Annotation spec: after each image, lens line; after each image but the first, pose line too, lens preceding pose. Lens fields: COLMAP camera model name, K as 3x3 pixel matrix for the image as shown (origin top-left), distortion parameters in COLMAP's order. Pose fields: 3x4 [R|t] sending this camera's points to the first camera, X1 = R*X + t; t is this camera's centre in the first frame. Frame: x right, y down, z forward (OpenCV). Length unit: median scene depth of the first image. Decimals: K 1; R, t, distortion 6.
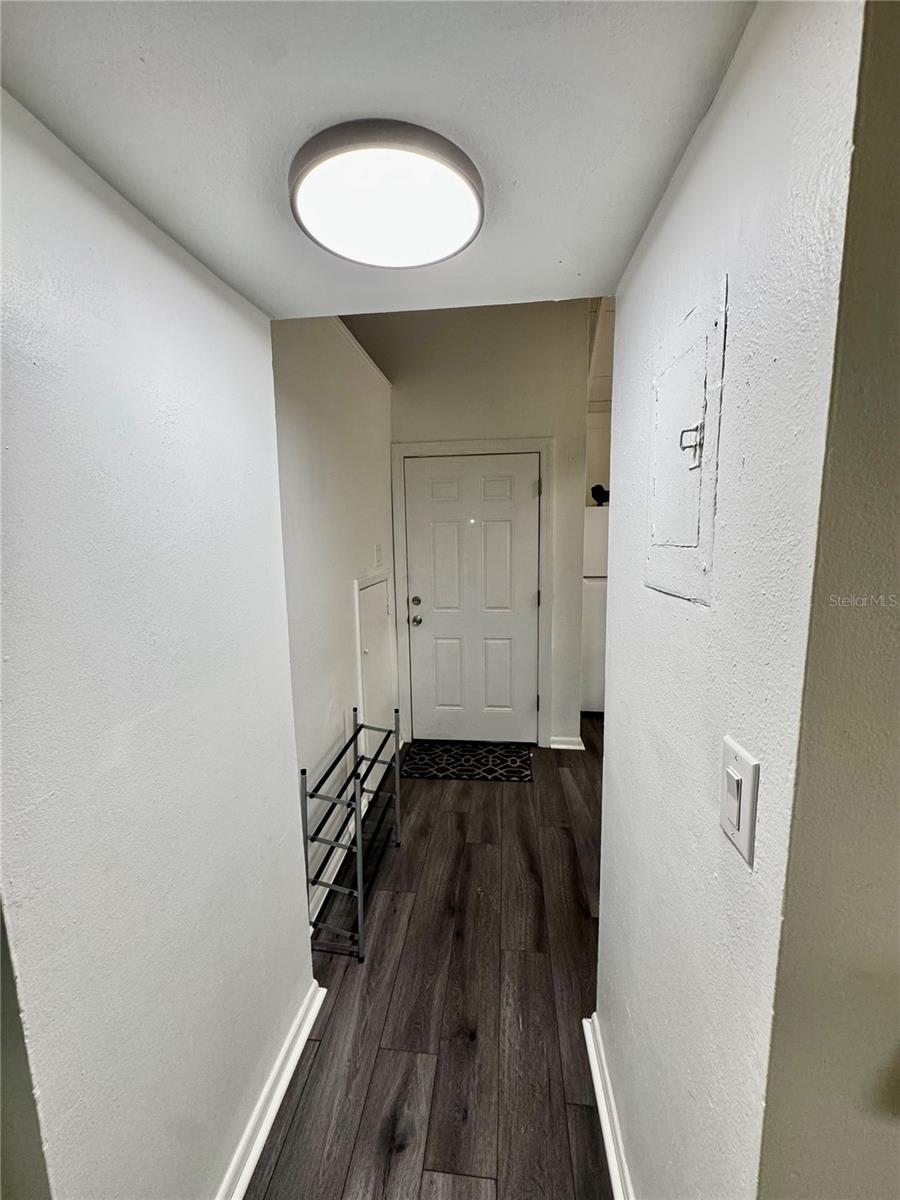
lens RADIAL K [[477.7, 0, 451.0], [0, 477.7, 597.6], [0, 0, 1]] dist [-0.001800, -0.000468]
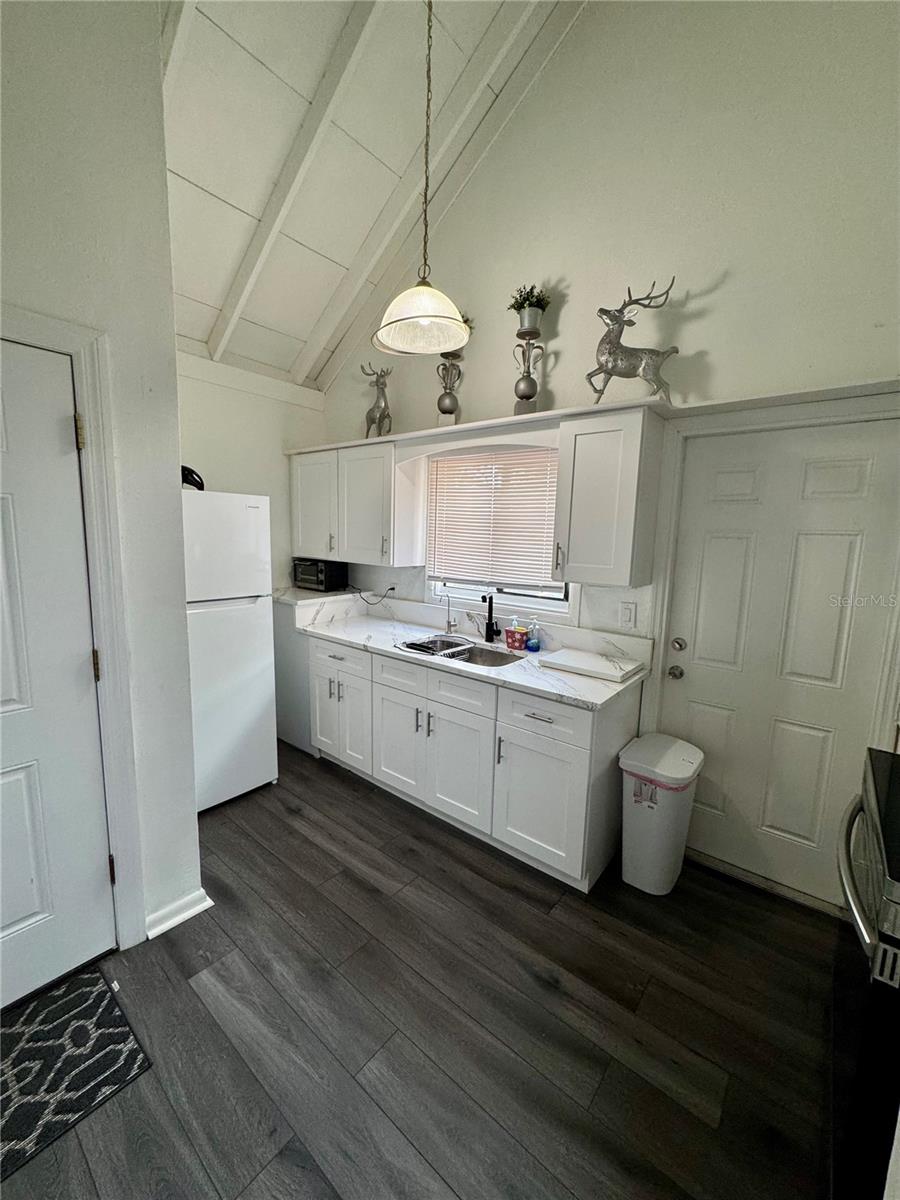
lens RADIAL K [[477.7, 0, 451.0], [0, 477.7, 597.6], [0, 0, 1]] dist [-0.001800, -0.000468]
pose [[0.545807, -0.082520, 0.833837, -0.017784], [0.080099, 0.995720, 0.046110, -0.061877], [-0.834073, 0.041622, 0.550081, 0.443623]]
